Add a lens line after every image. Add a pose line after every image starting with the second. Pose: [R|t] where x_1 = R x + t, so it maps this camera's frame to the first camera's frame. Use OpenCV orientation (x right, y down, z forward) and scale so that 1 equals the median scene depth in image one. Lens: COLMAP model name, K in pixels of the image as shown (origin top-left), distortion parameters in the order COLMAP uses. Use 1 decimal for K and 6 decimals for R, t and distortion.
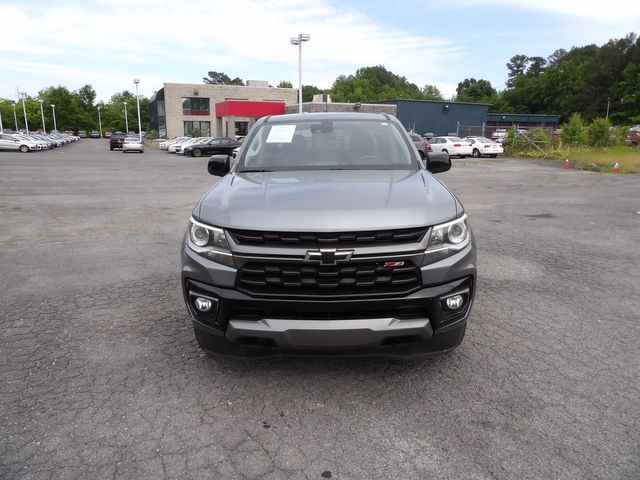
lens RADIAL K [[448.6, 0, 323.3], [0, 448.6, 235.0], [0, 0, 1]] dist [-0.014372, 0.018866]
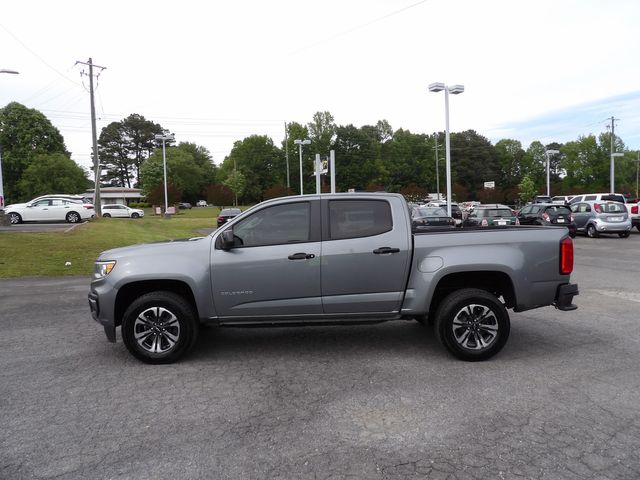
lens RADIAL K [[448.6, 0, 322.4], [0, 448.6, 241.3], [0, 0, 1]] dist [-0.014372, 0.018866]
pose [[0.017017, 0.055707, -0.998302, 1.177106], [-0.189752, 0.980482, 0.051478, -0.213380], [0.981685, 0.188553, 0.027255, 0.999351]]
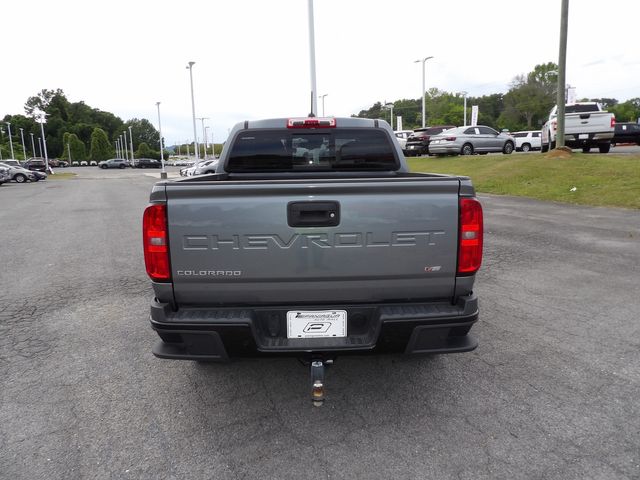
lens RADIAL K [[448.6, 0, 322.7], [0, 448.6, 237.7], [0, 0, 1]] dist [-0.014372, 0.018866]
pose [[-0.998994, 0.032317, -0.031104, 0.025579], [0.017818, 0.922317, 0.386023, -0.416929], [0.041163, 0.385080, -0.921965, 2.012090]]
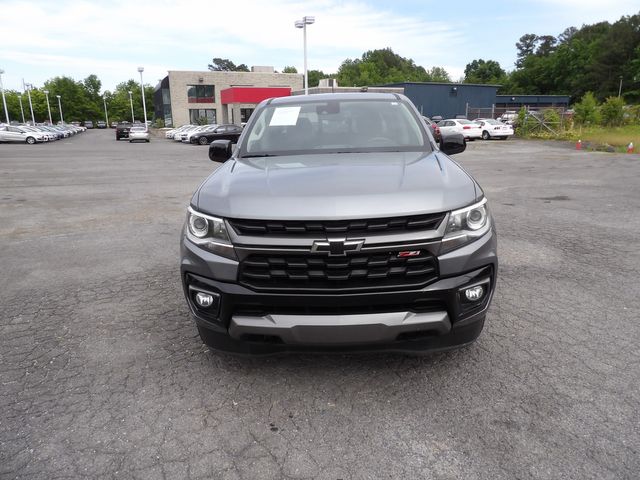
lens RADIAL K [[448.6, 0, 325.3], [0, 448.6, 236.1], [0, 0, 1]] dist [-0.014372, 0.018866]
pose [[0.999748, -0.016719, -0.014969, 0.000454], [0.017200, 0.999320, 0.032619, -0.002079], [0.014413, -0.032869, 0.999356, 0.040581]]
